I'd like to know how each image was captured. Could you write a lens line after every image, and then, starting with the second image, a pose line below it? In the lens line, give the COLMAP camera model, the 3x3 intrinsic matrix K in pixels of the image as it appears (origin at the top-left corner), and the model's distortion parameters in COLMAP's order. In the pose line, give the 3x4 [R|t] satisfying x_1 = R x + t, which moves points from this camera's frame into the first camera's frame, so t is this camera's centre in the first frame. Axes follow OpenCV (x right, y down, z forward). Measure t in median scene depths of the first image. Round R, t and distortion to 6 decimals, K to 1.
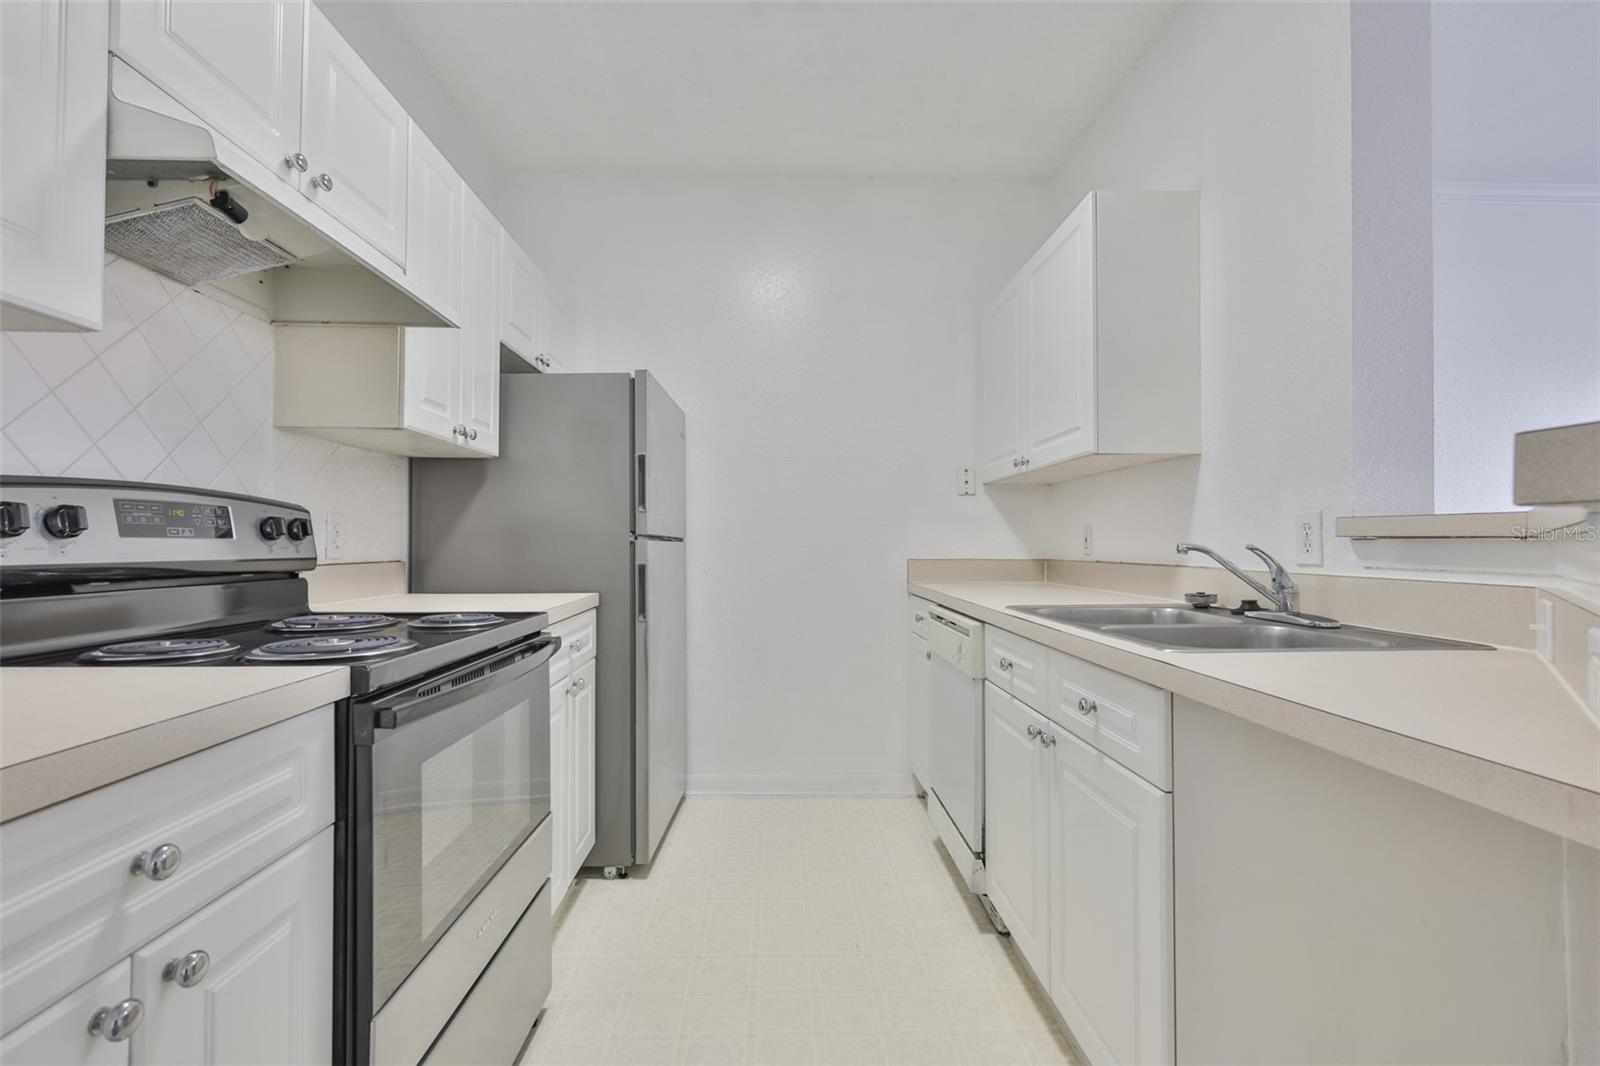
lens RADIAL K [[713.4, 0, 792.5], [0, 713.4, 538.7], [0, 0, 1]] dist [-0.000595, -0.000010]
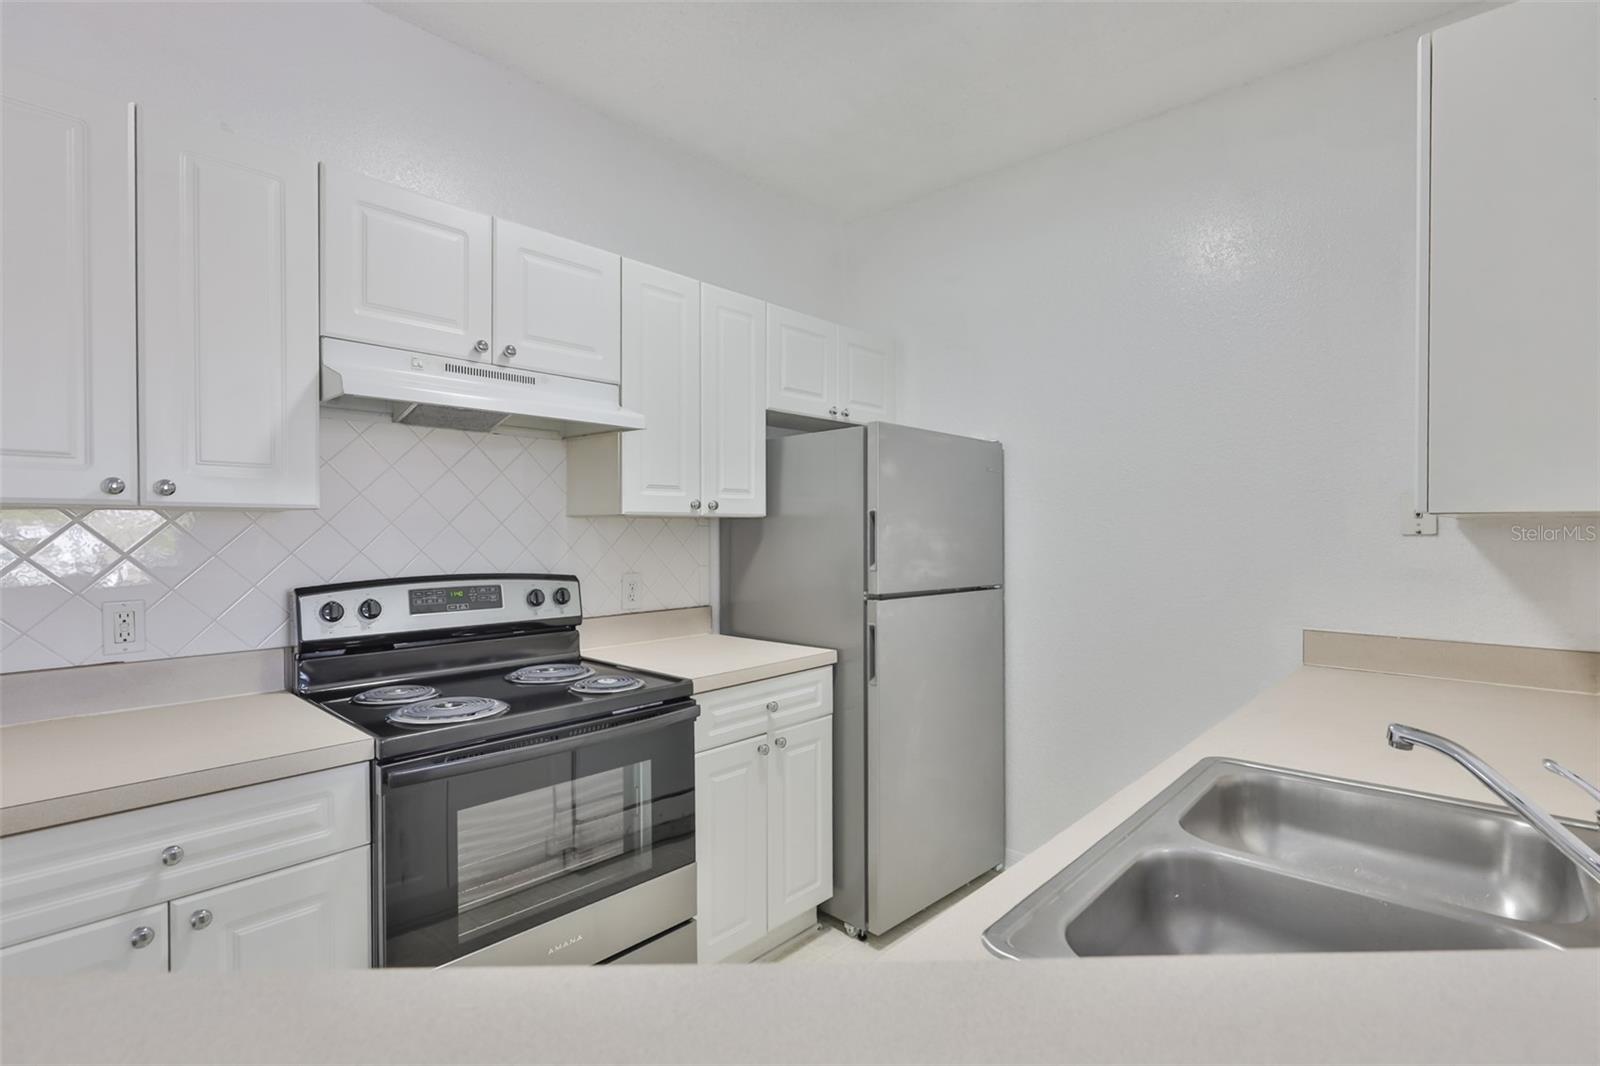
lens RADIAL K [[741.2, 0, 796.7], [0, 741.2, 543.0], [0, 0, 1]] dist [-0.001288, 0.000236]
pose [[0.713379, 0.008383, -0.700729, 0.574815], [0.007863, 0.999770, 0.019966, -0.131996], [0.700735, -0.019753, 0.713149, 0.305335]]
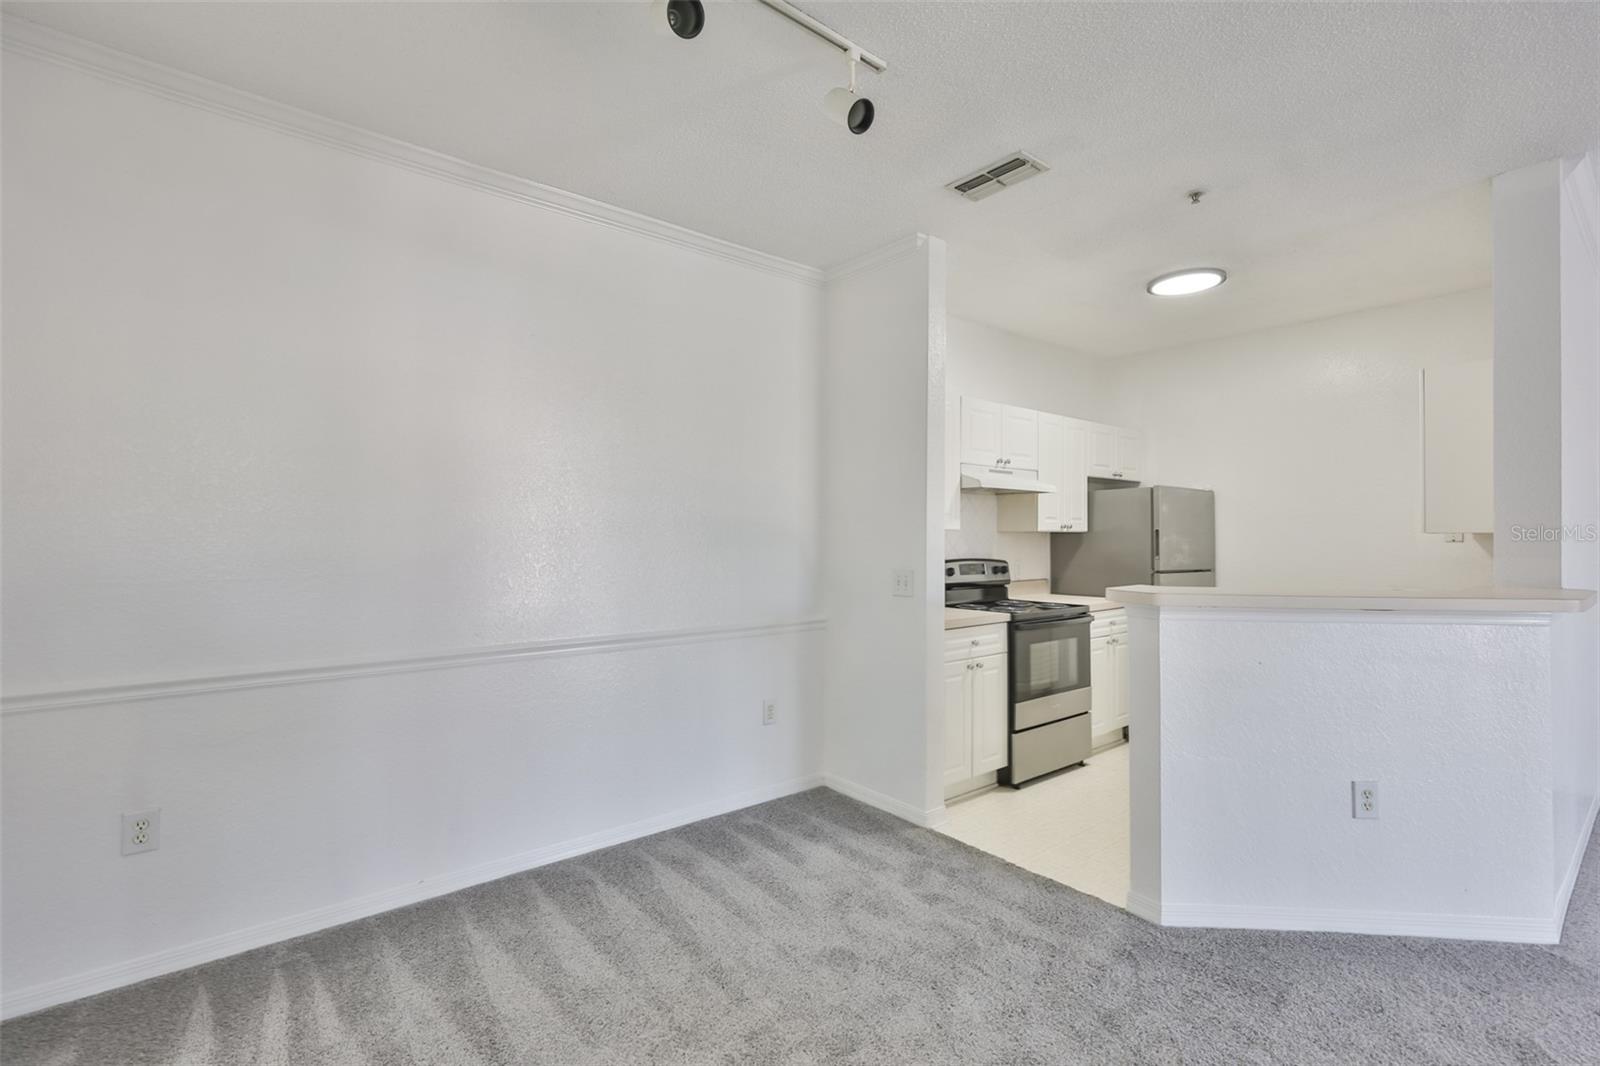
lens RADIAL K [[713.4, 0, 792.5], [0, 713.4, 538.7], [0, 0, 1]] dist [-0.000595, -0.000010]
pose [[0.601816, -0.003409, -0.798627, 1.028441], [0.006935, 0.999975, 0.000958, -0.140516], [0.798605, -0.006115, 0.601825, -1.329944]]
